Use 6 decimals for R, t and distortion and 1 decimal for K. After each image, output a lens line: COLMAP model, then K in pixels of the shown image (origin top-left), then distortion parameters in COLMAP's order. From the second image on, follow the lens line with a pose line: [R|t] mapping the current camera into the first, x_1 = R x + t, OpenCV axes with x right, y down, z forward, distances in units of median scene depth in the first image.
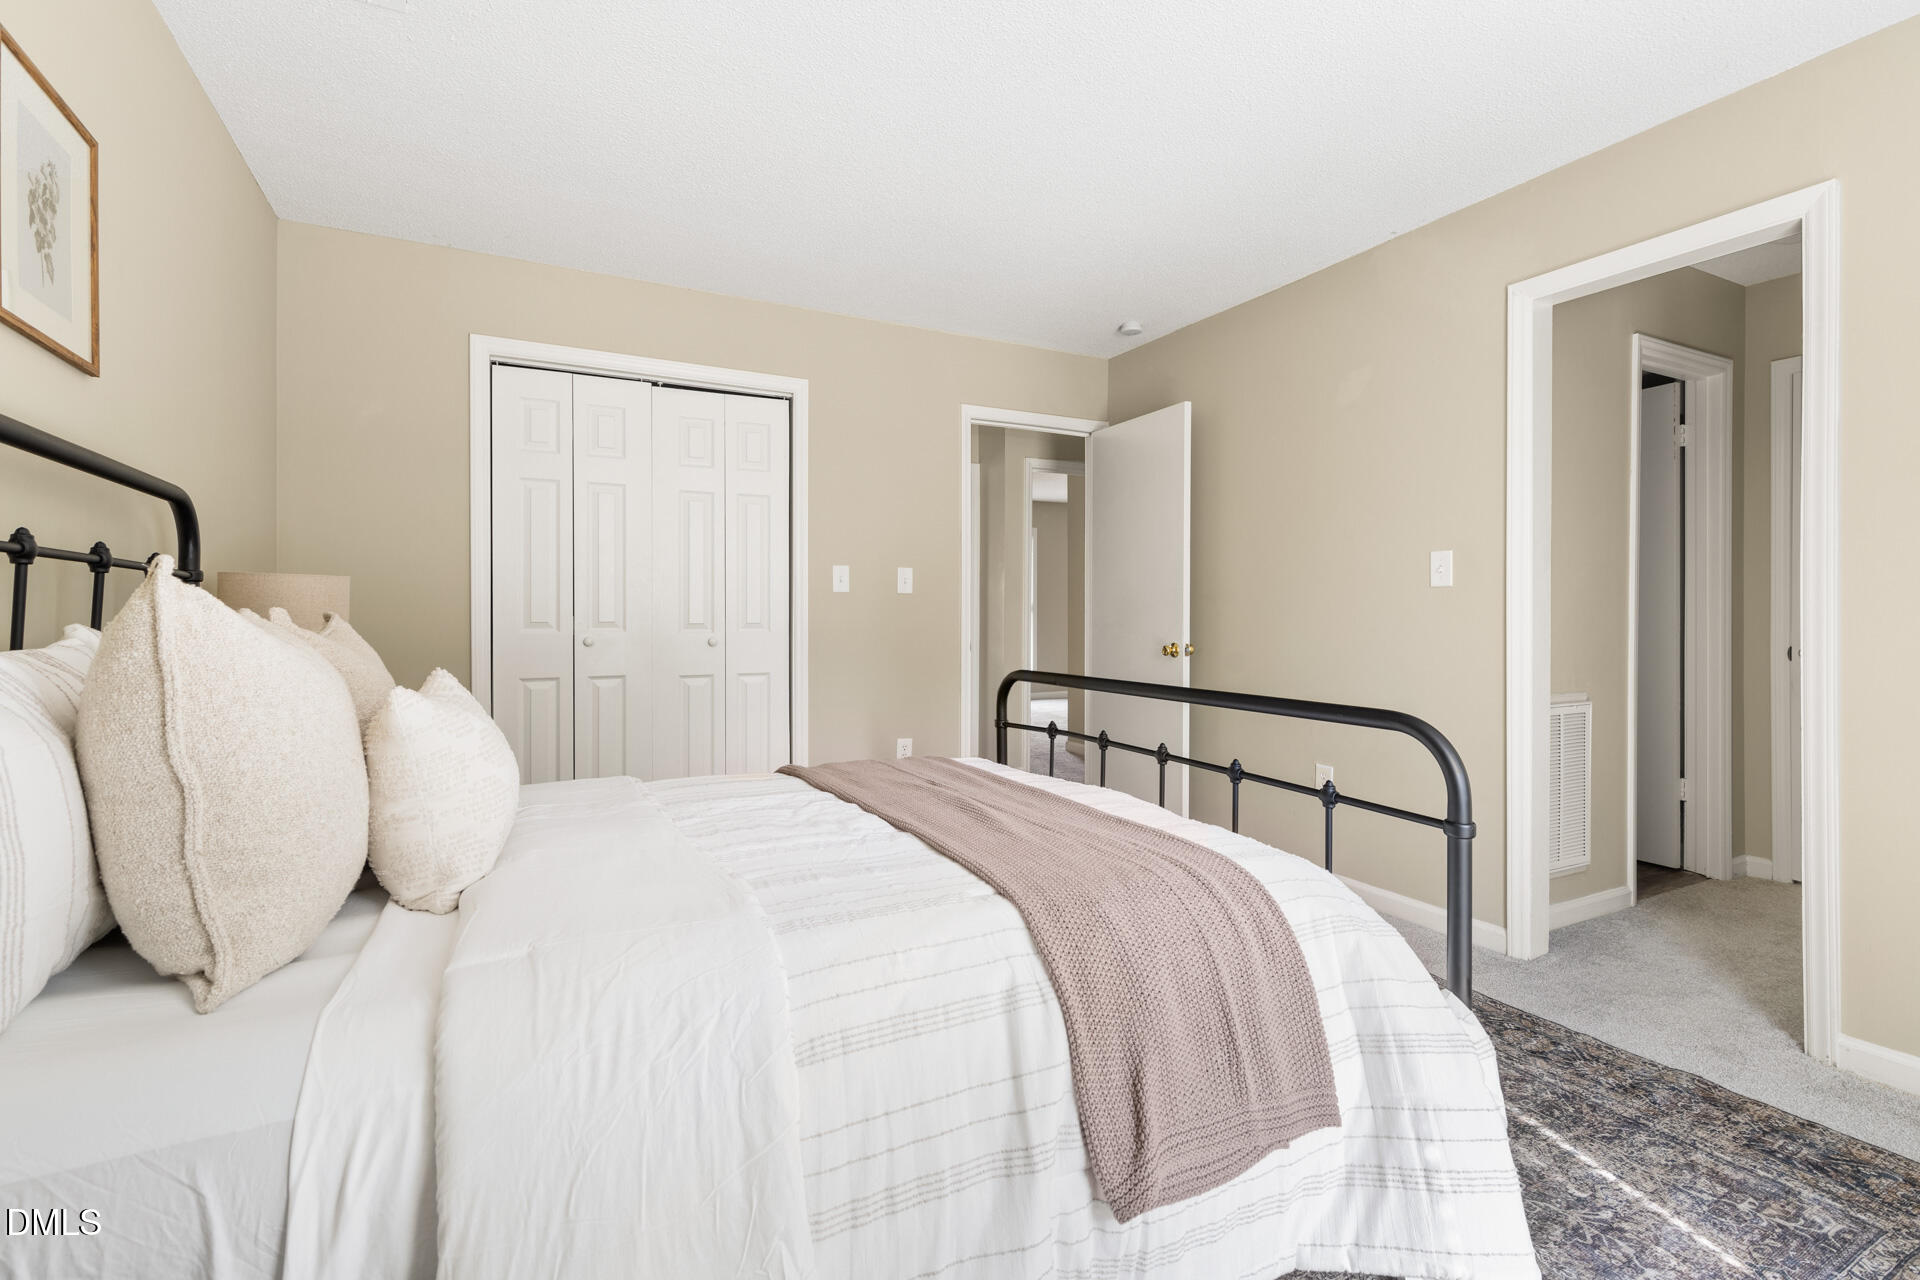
lens RADIAL K [[877.4, 0, 960.1], [0, 877.4, 627.1], [0, 0, 1]] dist [0.011147, -0.001708]
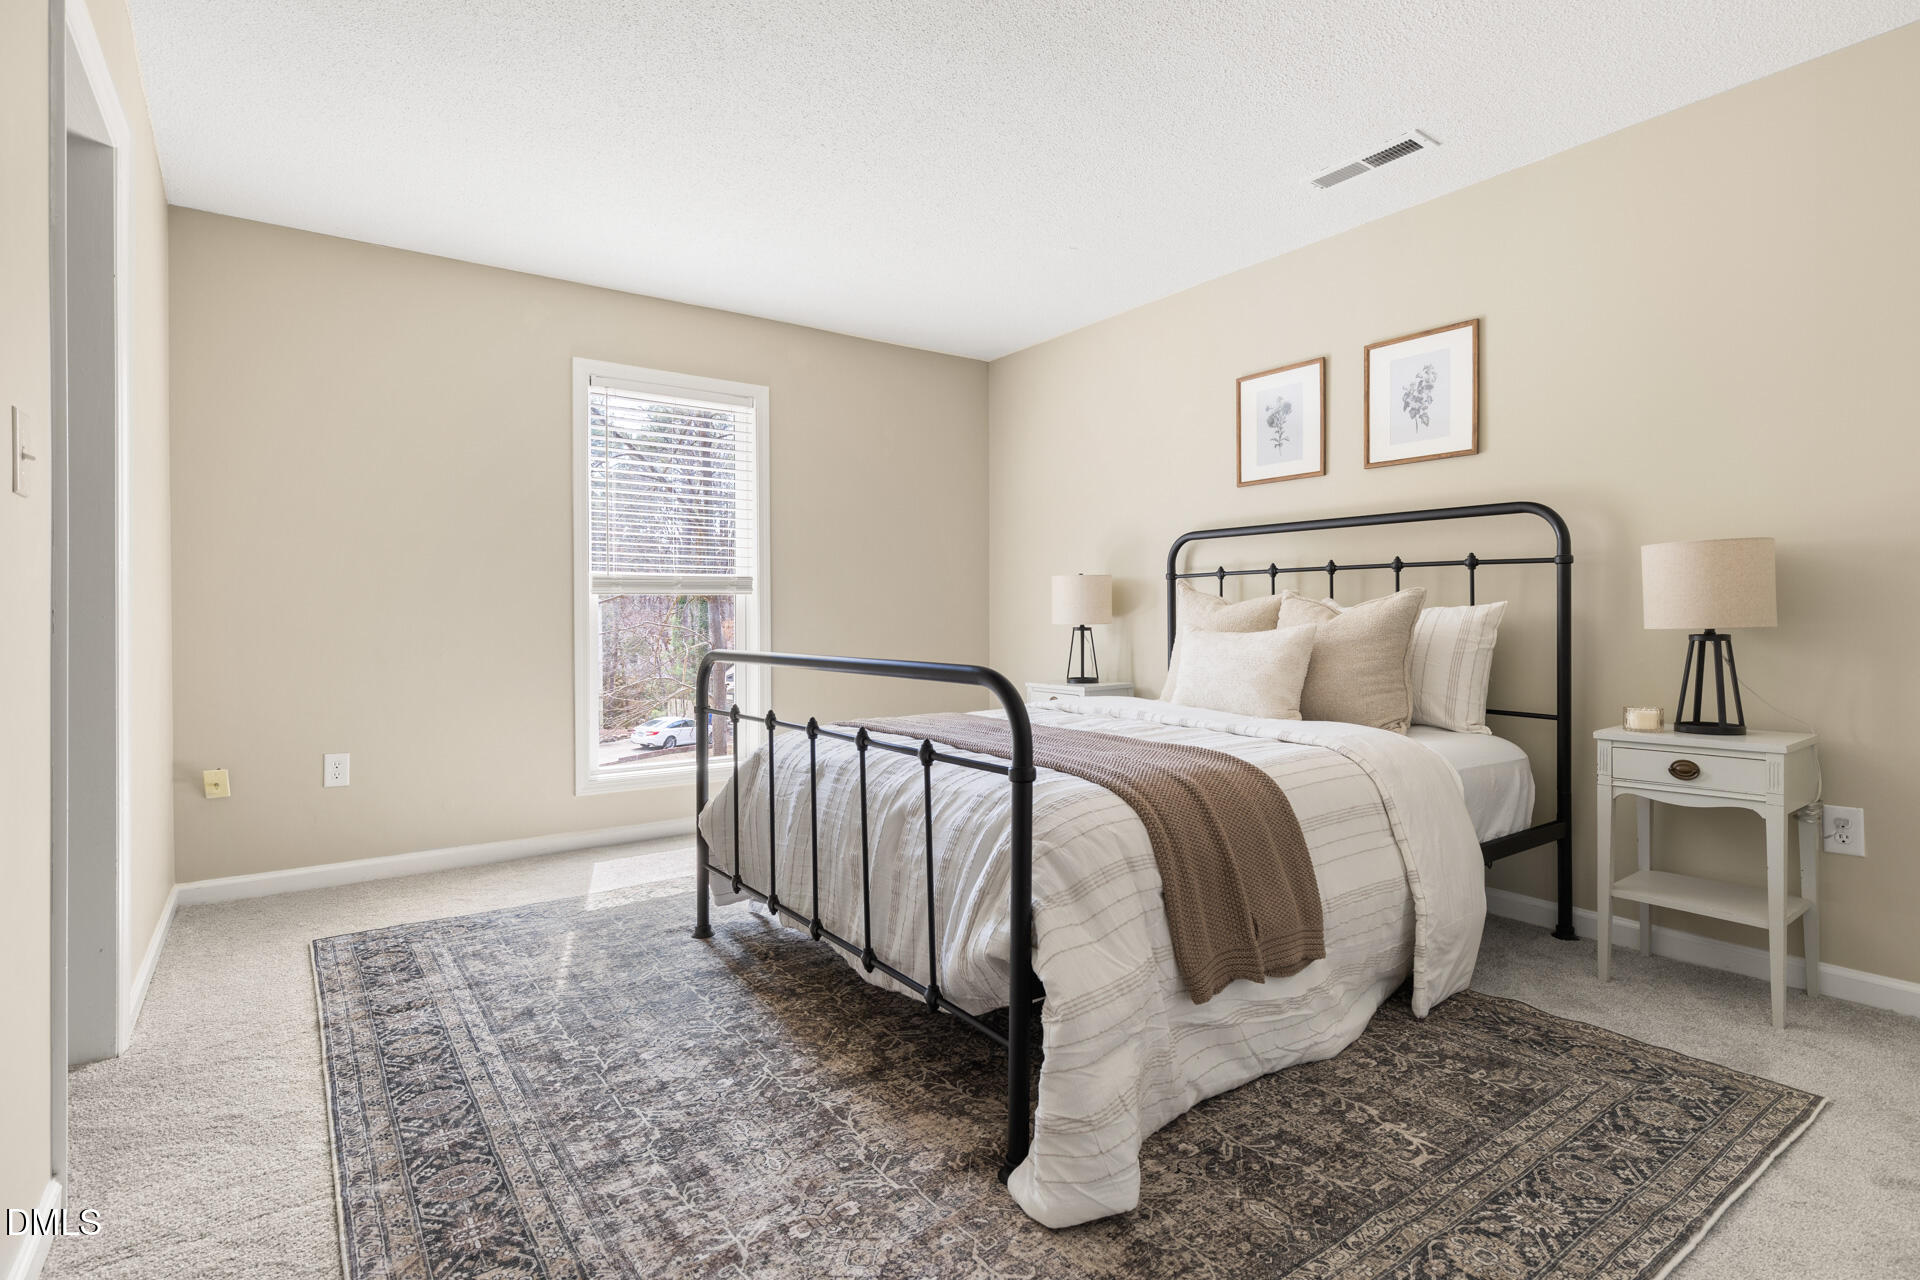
lens RADIAL K [[946.8, 0, 956.8], [0, 946.8, 626.5], [0, 0, 1]] dist [0.009842, -0.000729]
pose [[-0.990419, 0.005167, -0.138001, 0.268198], [0.002723, 0.999836, 0.017897, 0.025145], [0.138071, 0.017350, -0.990270, 2.483180]]
